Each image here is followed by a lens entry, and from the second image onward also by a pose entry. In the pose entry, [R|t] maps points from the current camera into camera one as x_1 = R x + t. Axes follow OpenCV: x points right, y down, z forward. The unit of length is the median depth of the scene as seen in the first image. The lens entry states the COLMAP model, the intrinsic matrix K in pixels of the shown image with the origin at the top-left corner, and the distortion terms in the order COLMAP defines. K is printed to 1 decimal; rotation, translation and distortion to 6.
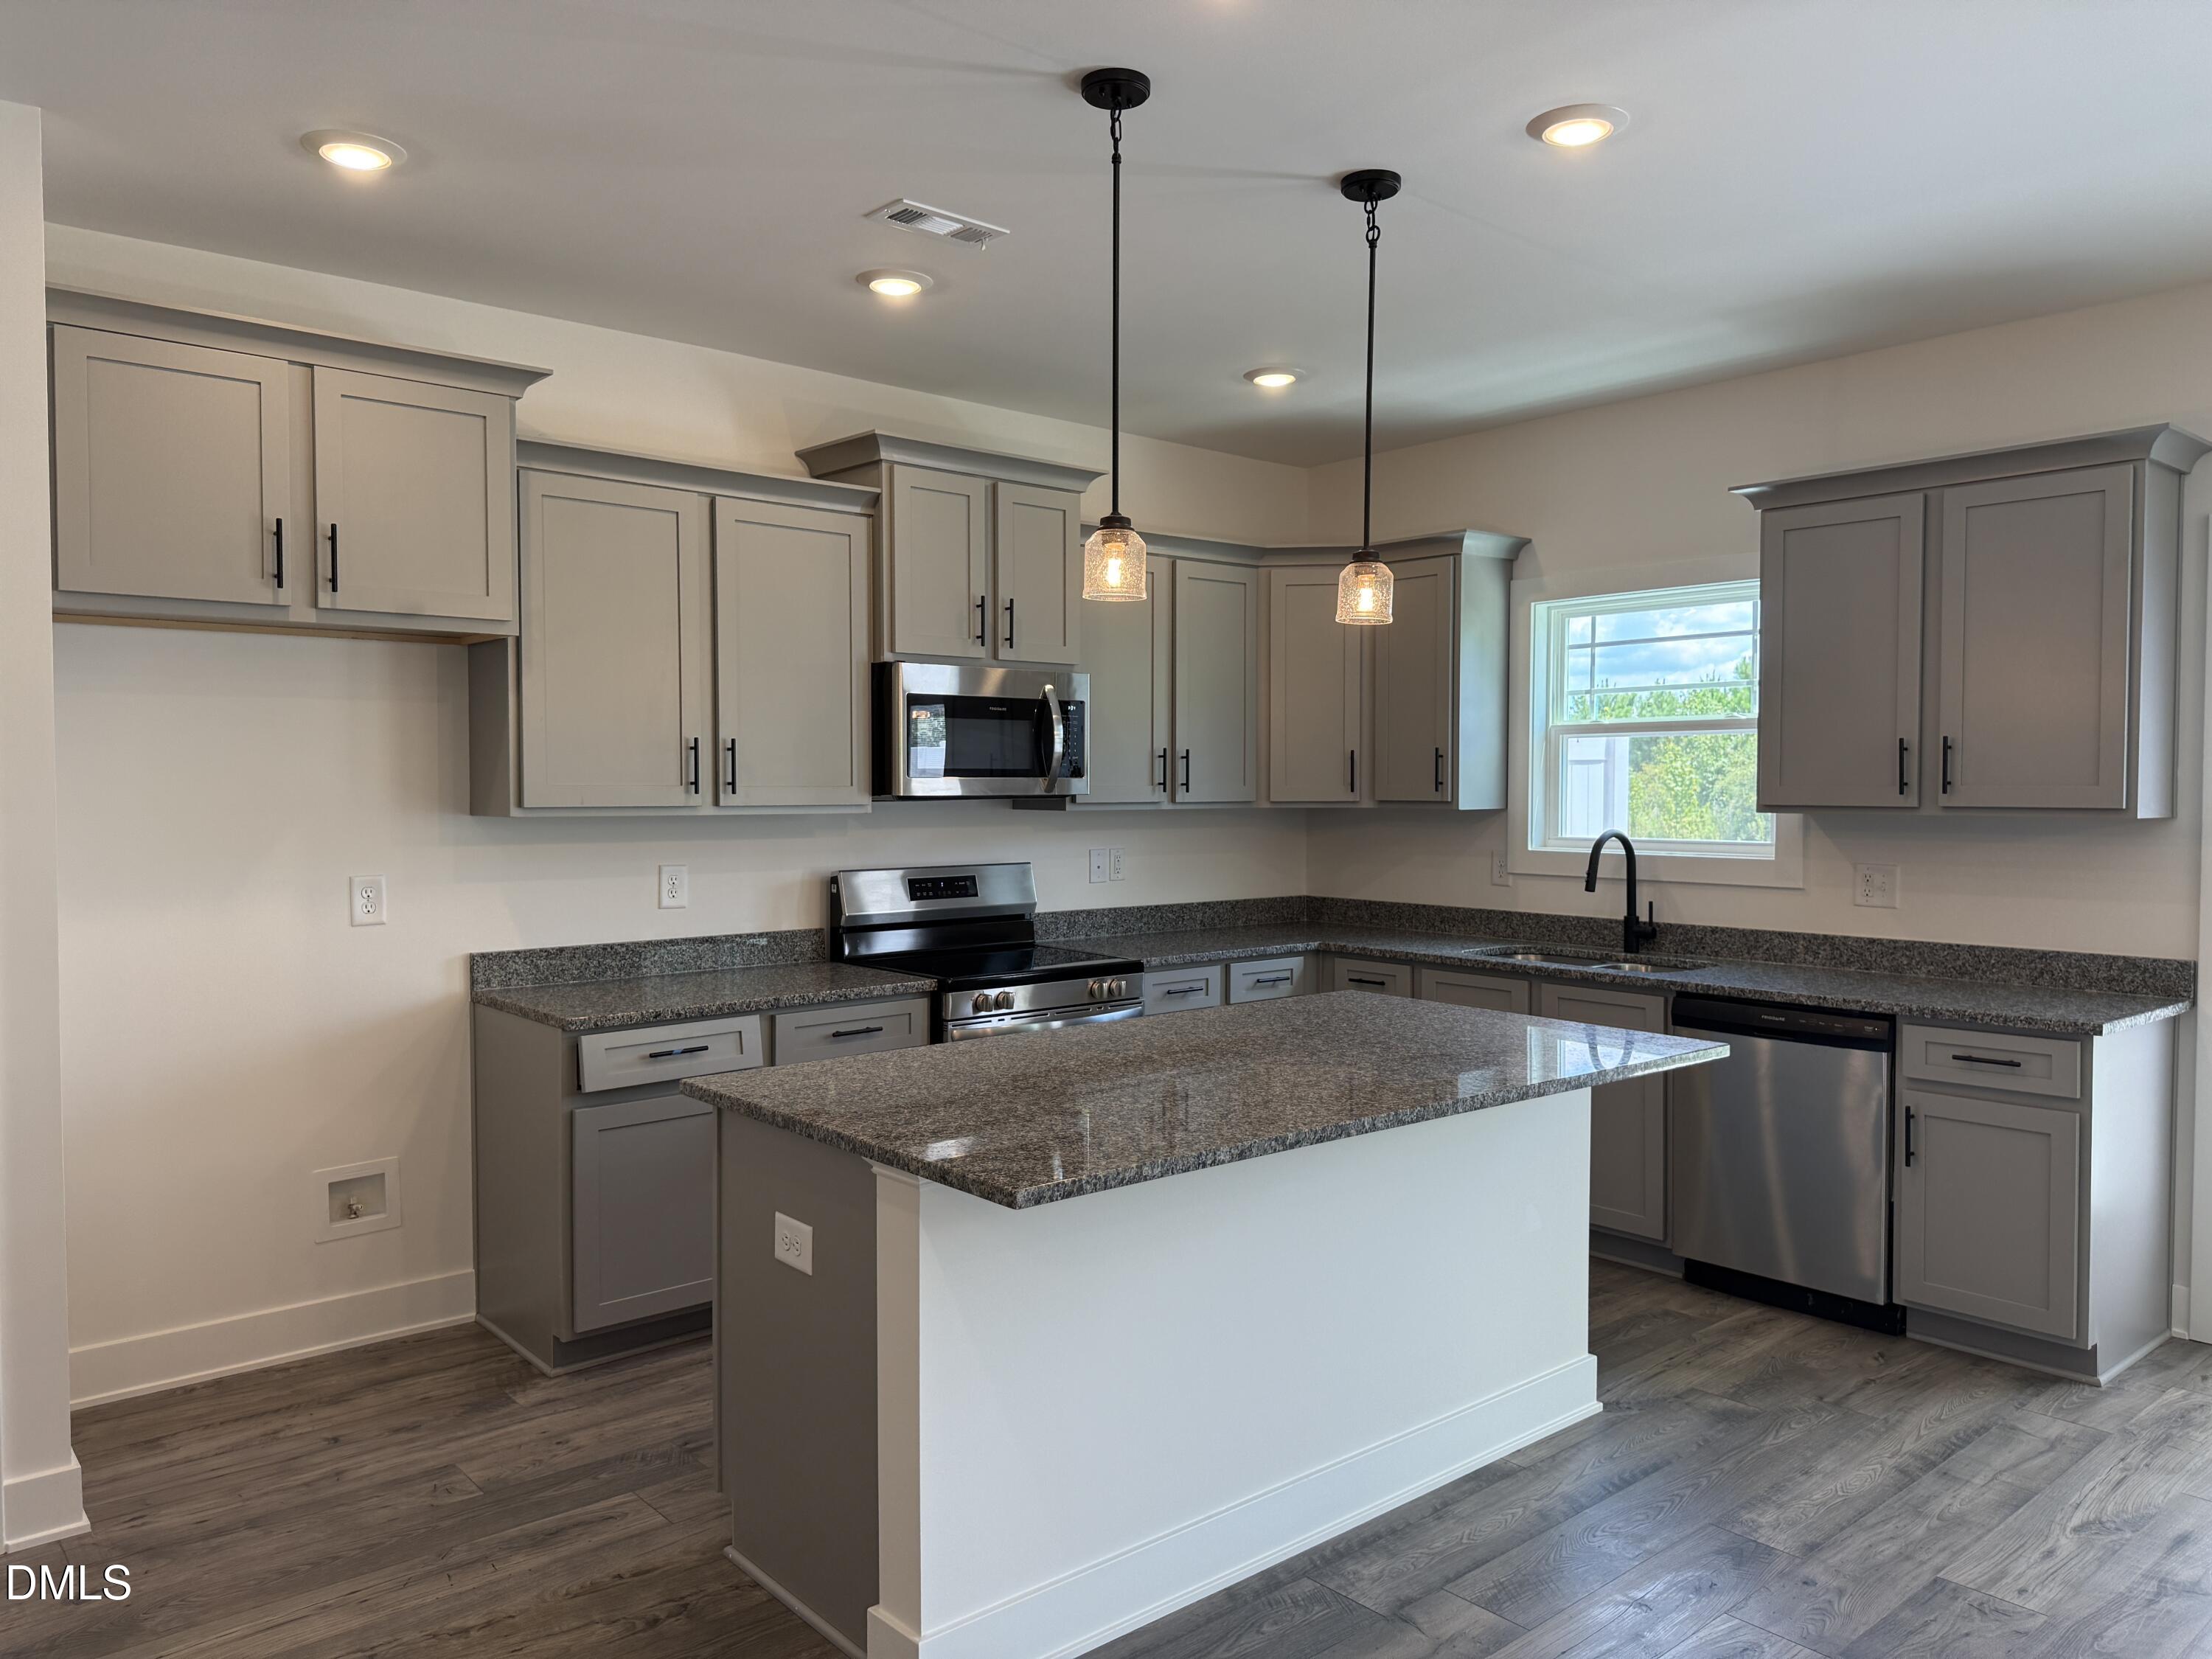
lens RADIAL K [[1575.7, 0, 1105.6], [0, 1575.7, 835.8], [0, 0, 1]] dist [0.053374, -0.012775]
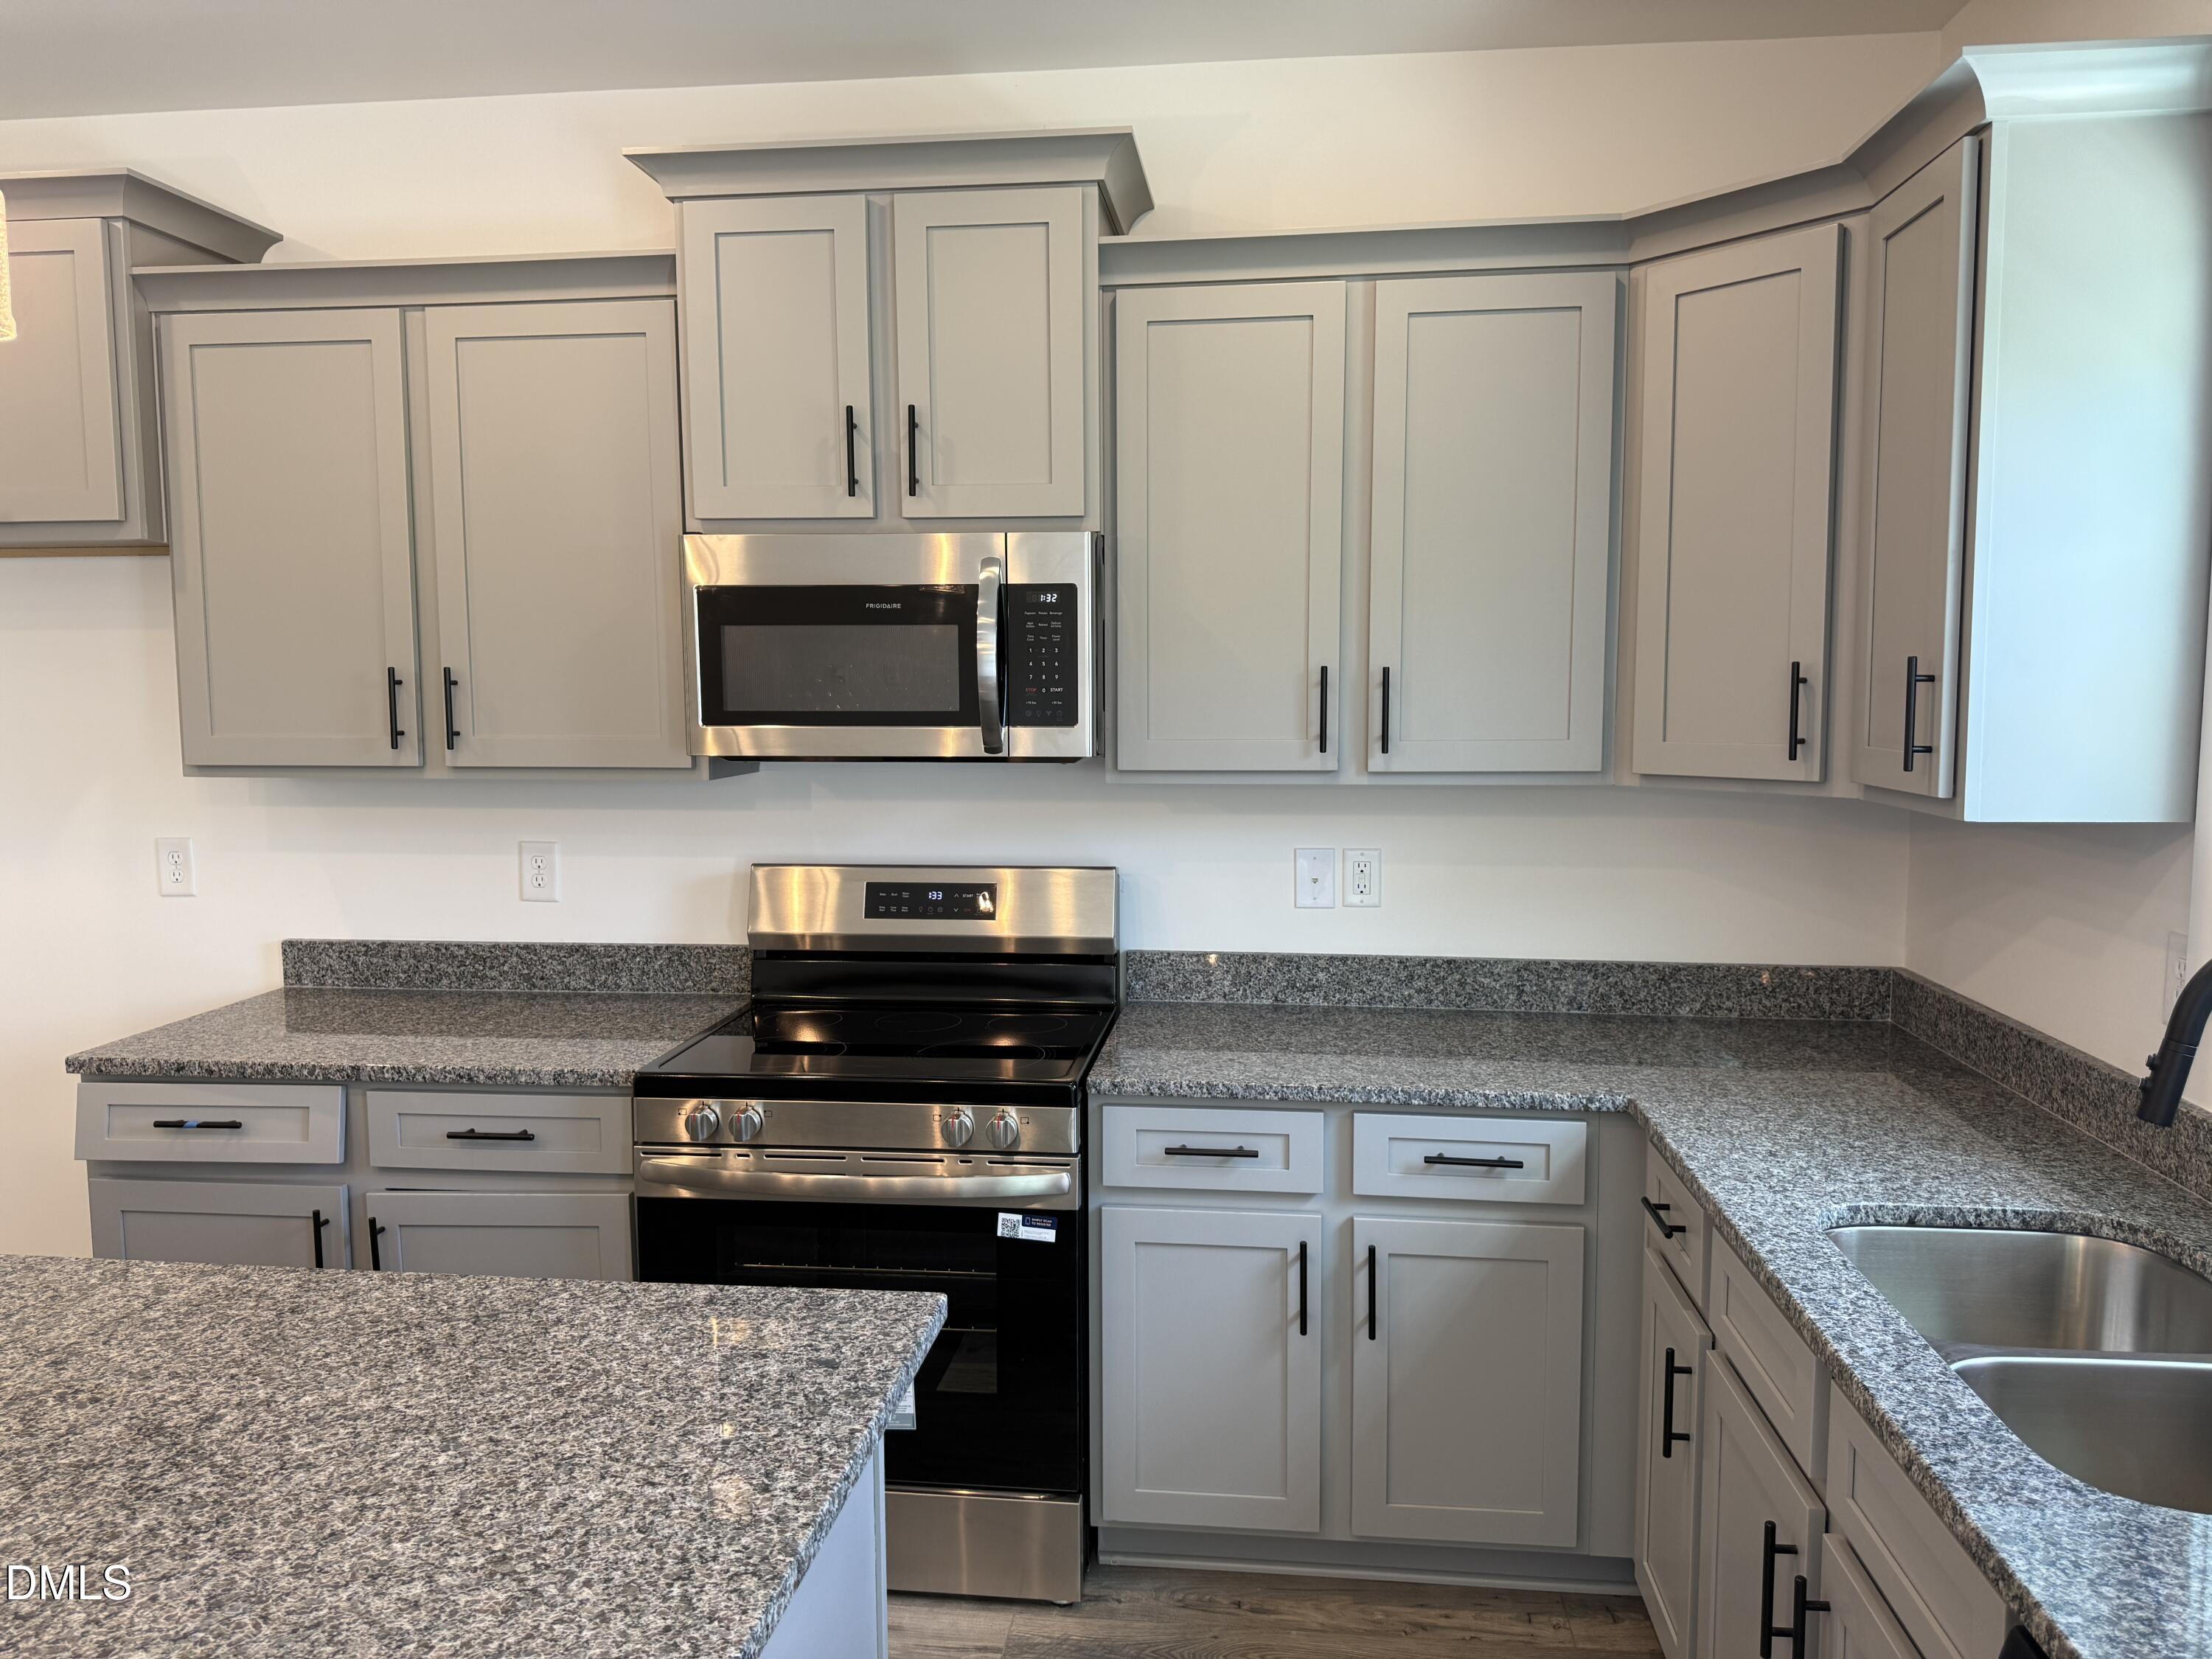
lens RADIAL K [[1575.7, 0, 1106.7], [0, 1575.7, 834.2], [0, 0, 1]] dist [0.053374, -0.012775]
pose [[0.676906, 0.067788, -0.732941, 0.402126], [-0.022313, 0.997182, 0.071621, -0.039612], [0.735731, -0.032127, 0.676512, 0.650568]]
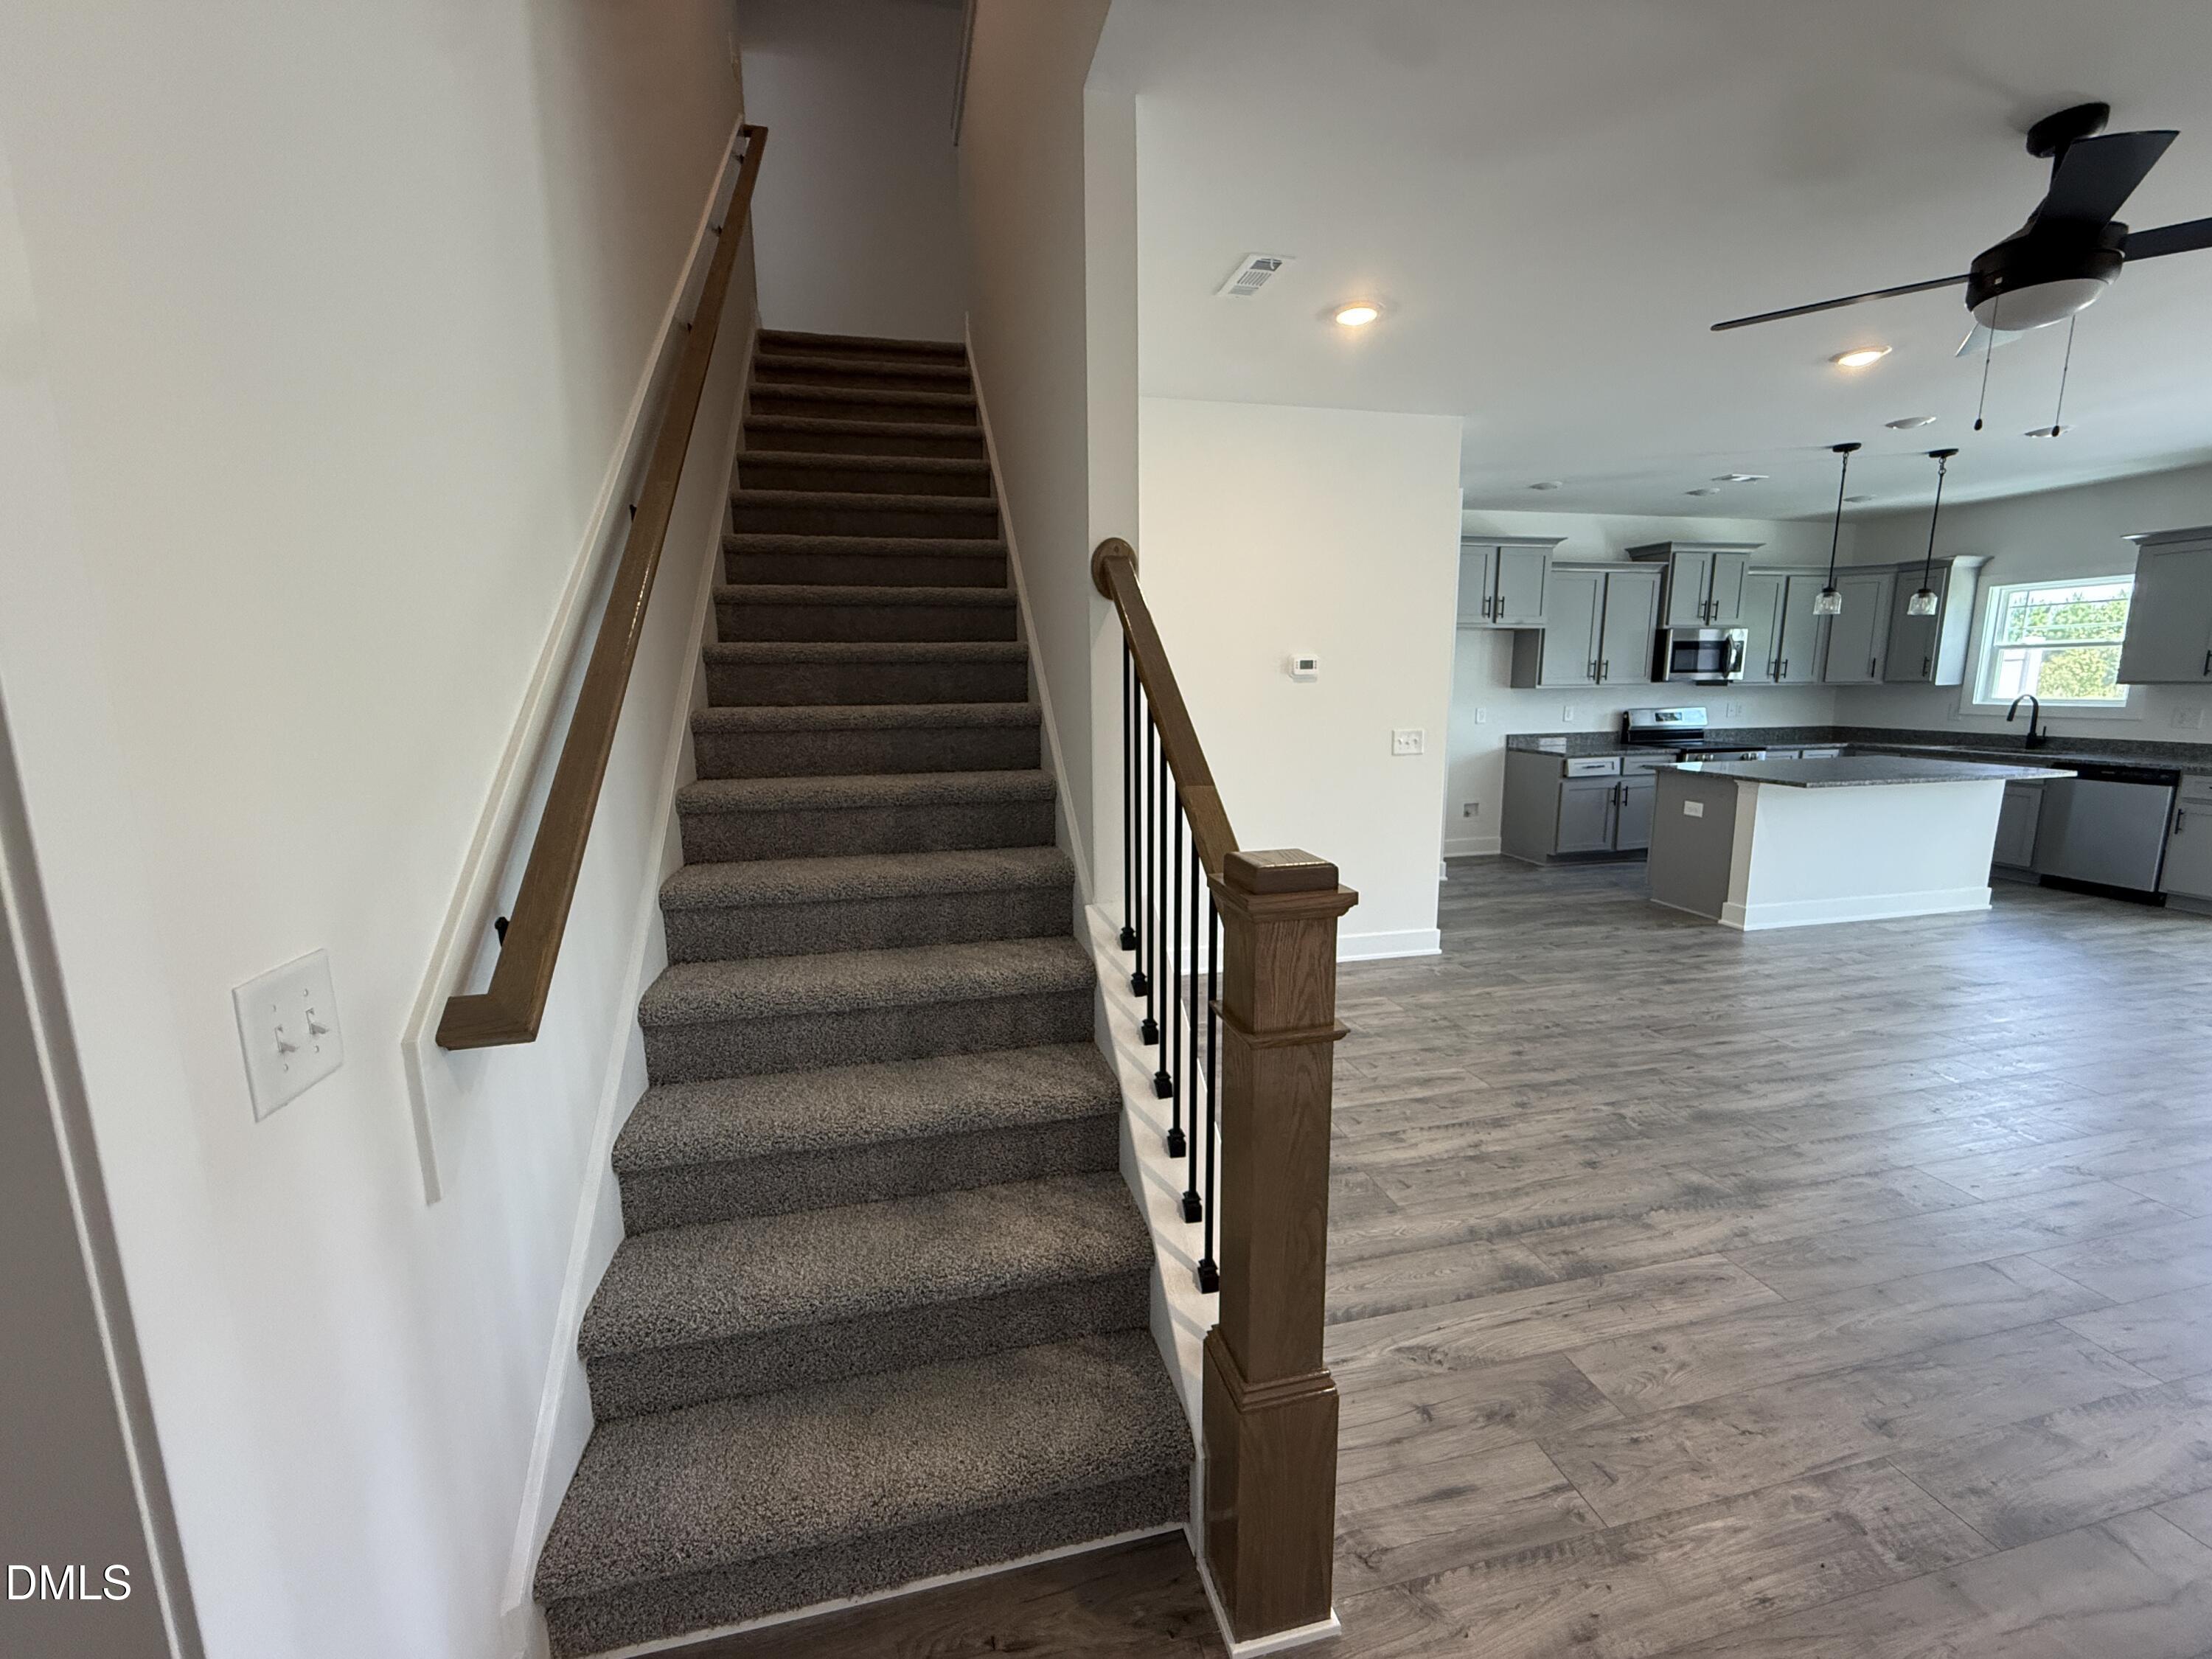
lens RADIAL K [[886.8, 0, 1111.2], [0, 886.8, 826.2], [0, 0, 1]] dist [0.003230, 0.000158]
pose [[0.888032, 0.066973, -0.454878, -0.246647], [-0.006133, 0.990972, 0.133931, 0.022037], [0.459741, -0.116145, 0.880425, -0.728705]]
